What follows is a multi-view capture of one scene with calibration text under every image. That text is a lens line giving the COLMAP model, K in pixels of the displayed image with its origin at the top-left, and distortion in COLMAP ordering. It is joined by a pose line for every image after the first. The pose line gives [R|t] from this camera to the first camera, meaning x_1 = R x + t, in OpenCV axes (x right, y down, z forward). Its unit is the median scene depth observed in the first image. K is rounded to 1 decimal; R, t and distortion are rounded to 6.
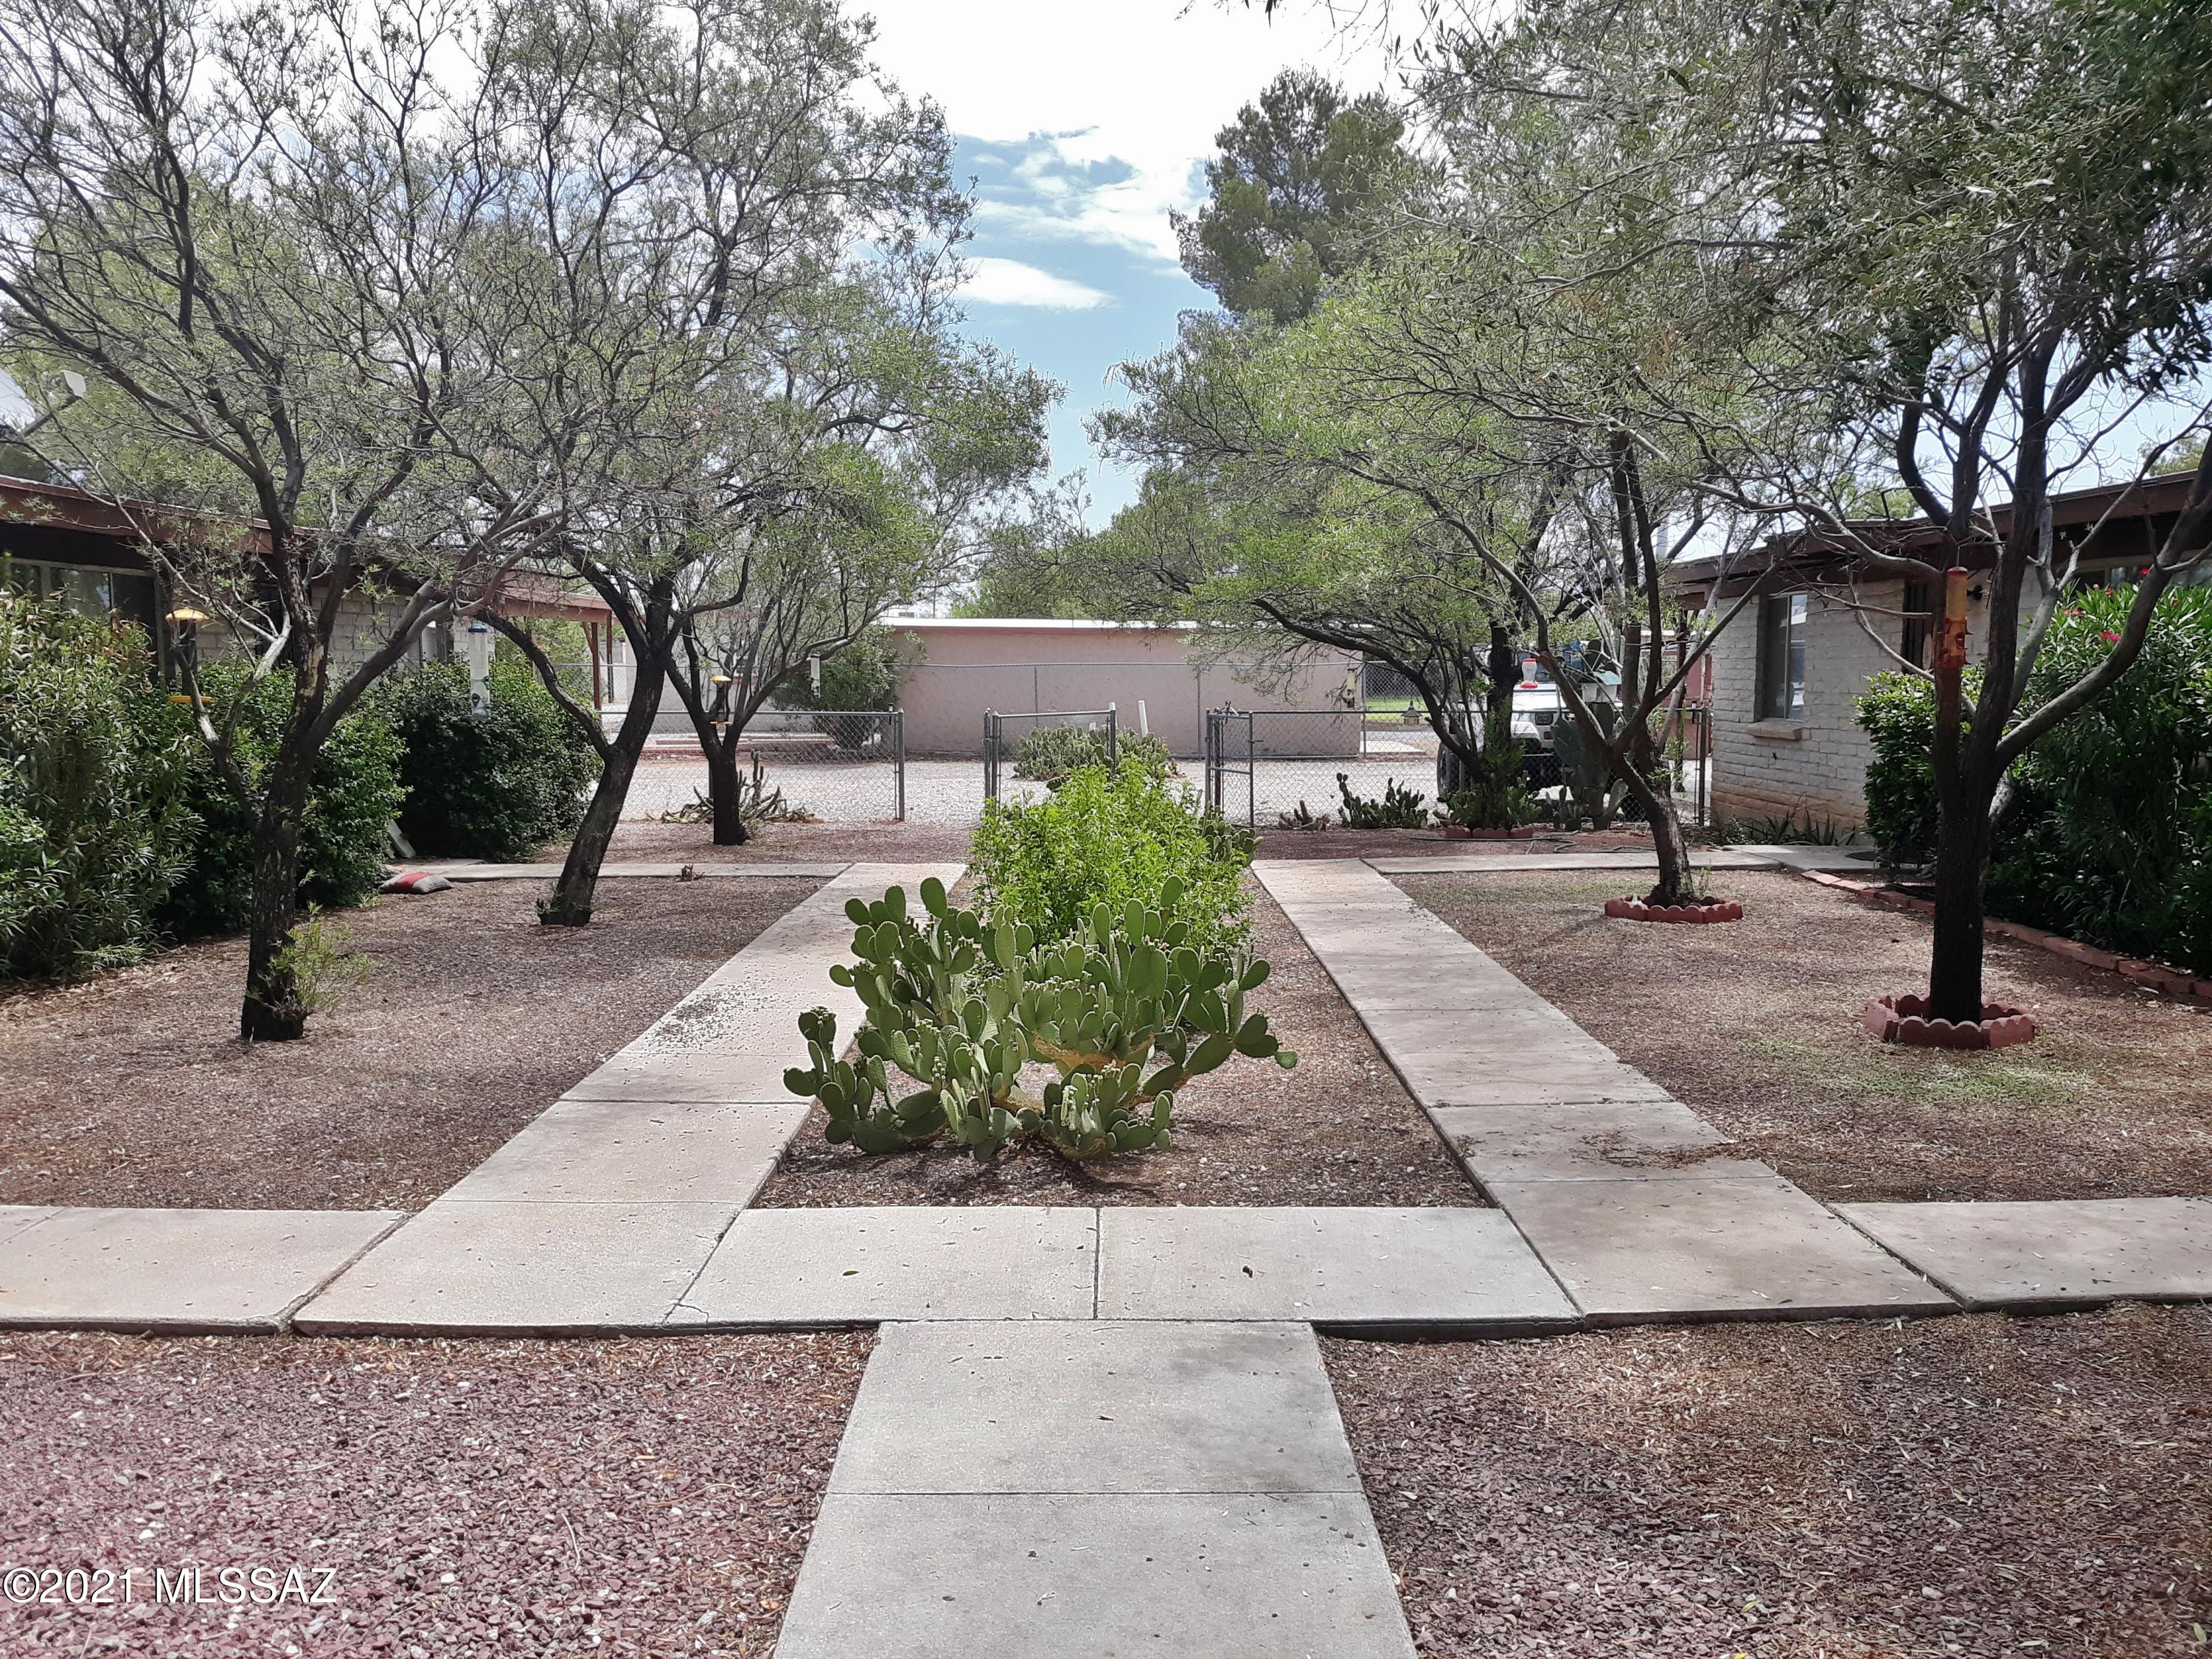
lens RADIAL K [[1840.2, 0, 1105.5], [0, 1840.2, 876.2], [0, 0, 1]] dist [0.071527, -0.161852]
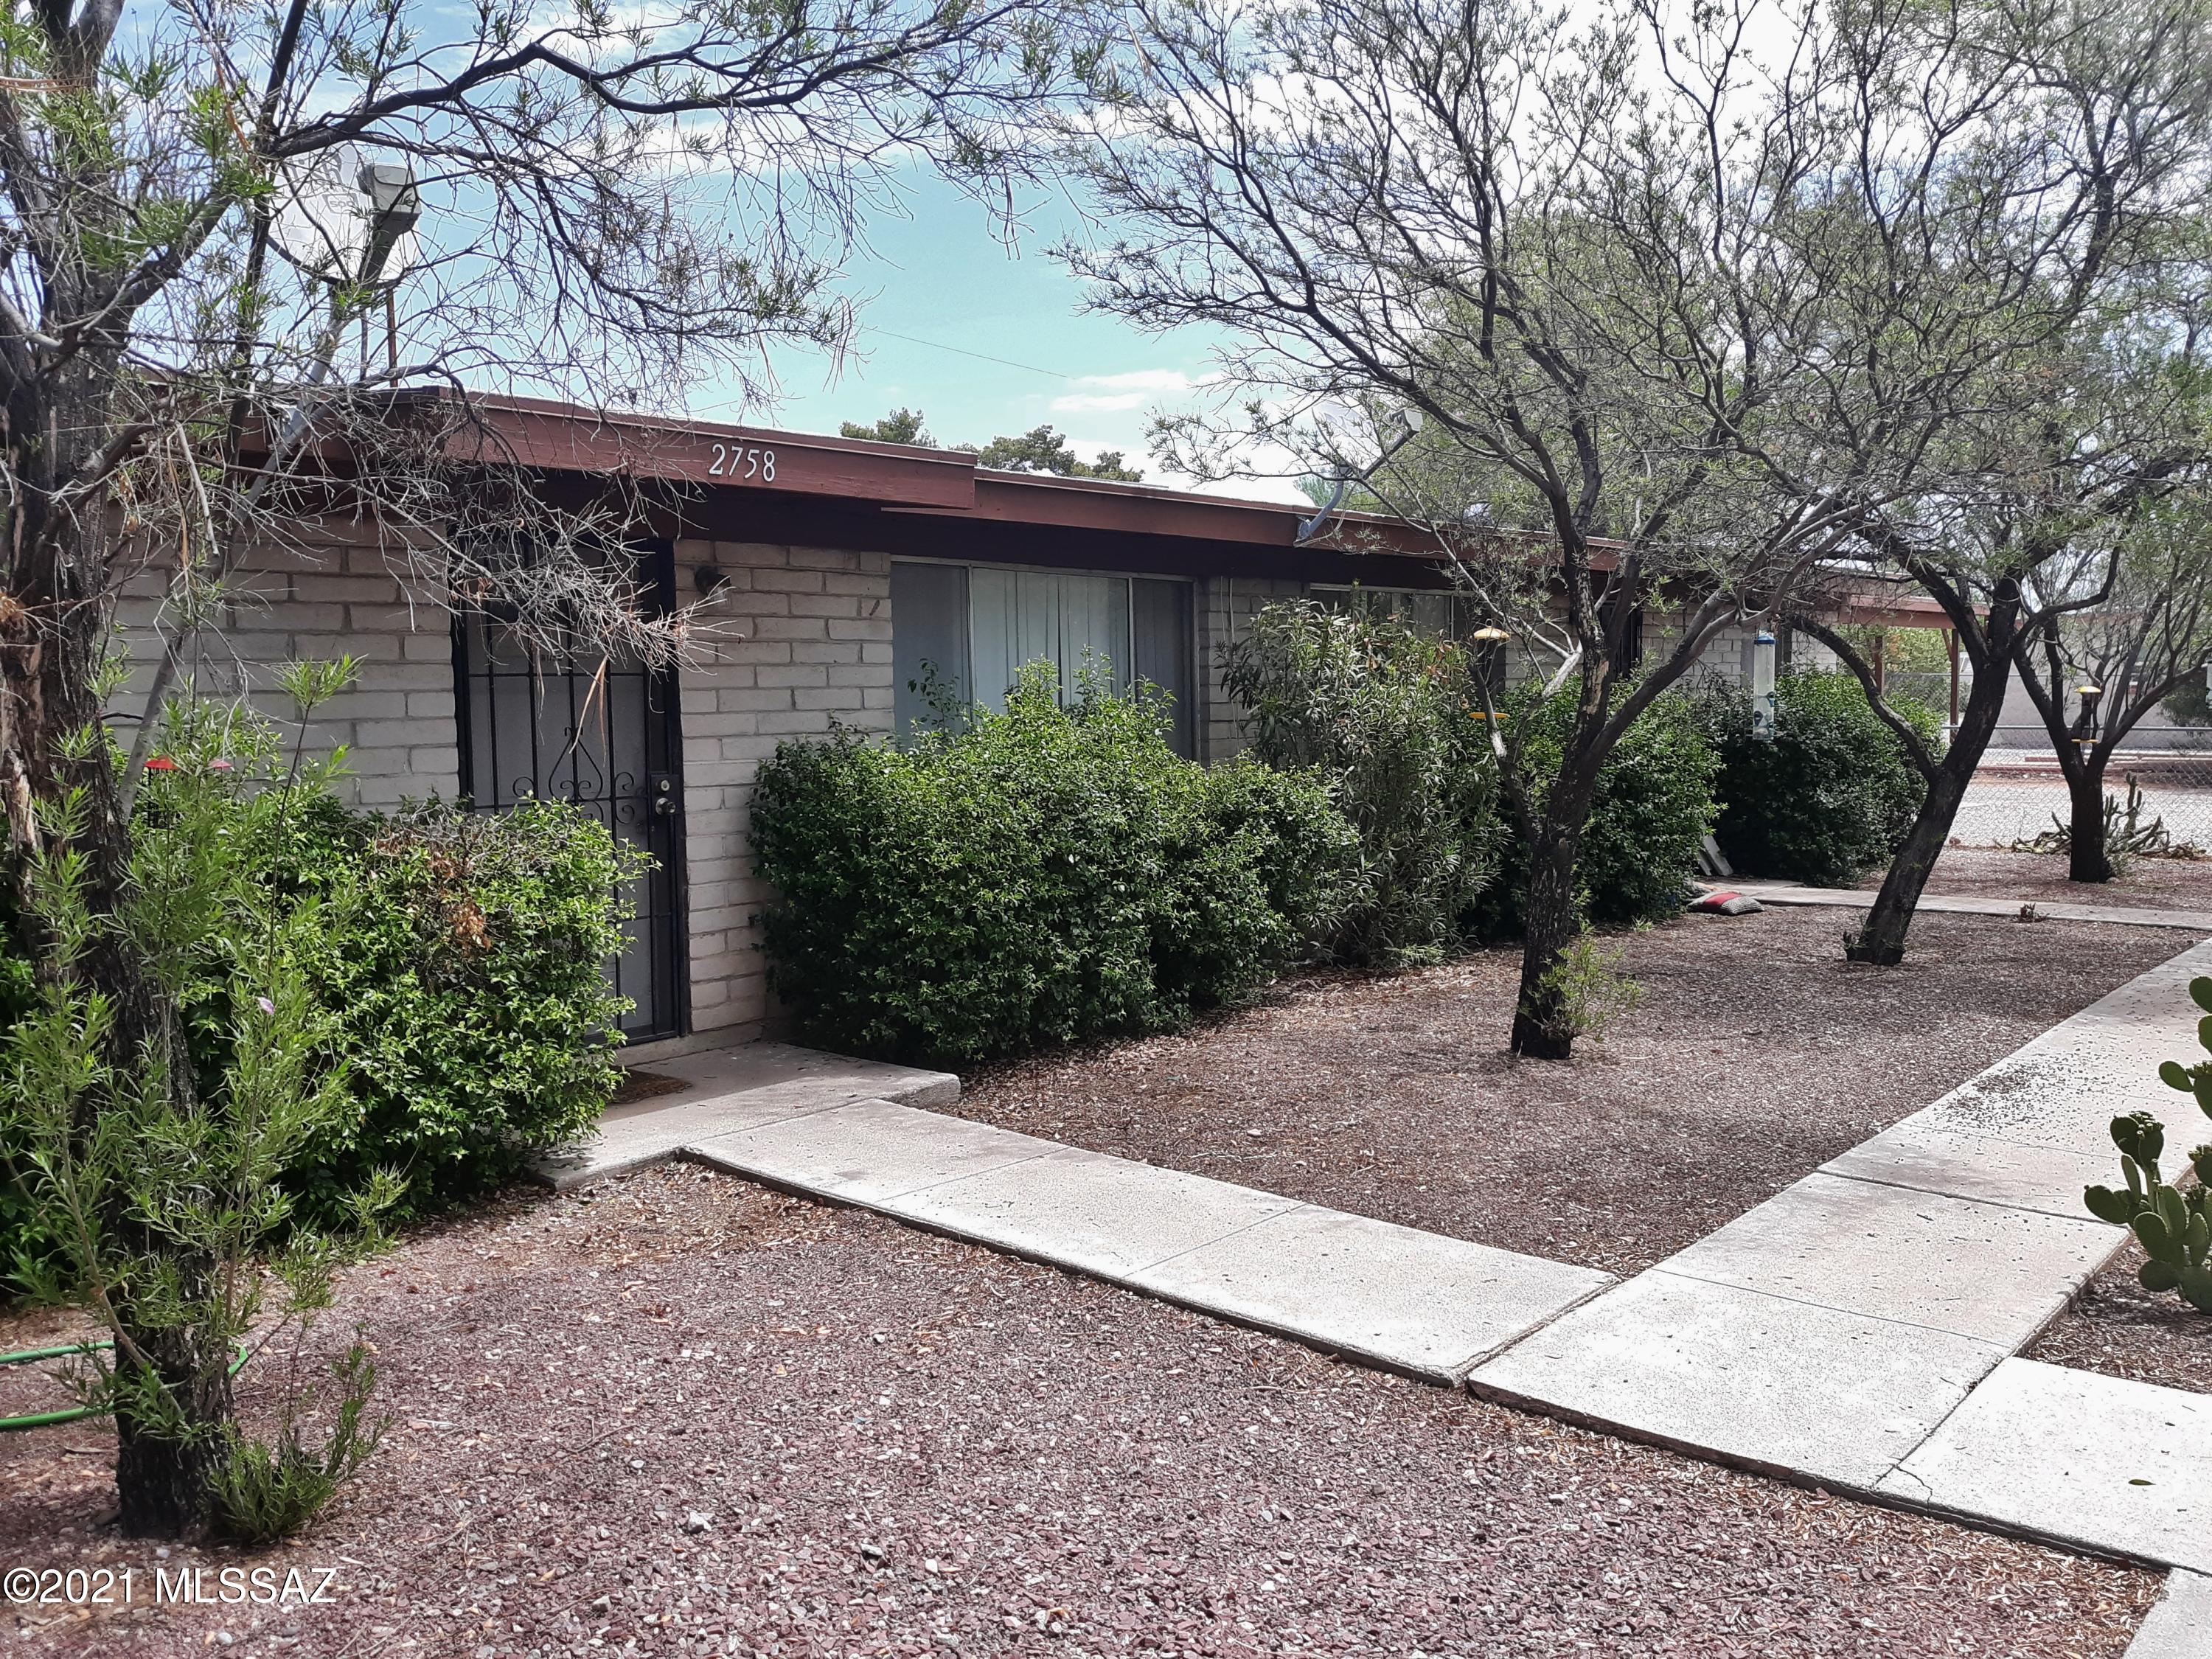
lens RADIAL K [[1829.8, 0, 1108.3], [0, 1829.8, 843.0], [0, 0, 1]] dist [-0.021293, 0.005688]
pose [[0.753280, 0.049448, -0.655838, 0.014007], [-0.063418, 0.997984, 0.002405, -0.016591], [0.654635, 0.039780, 0.754898, 0.121555]]
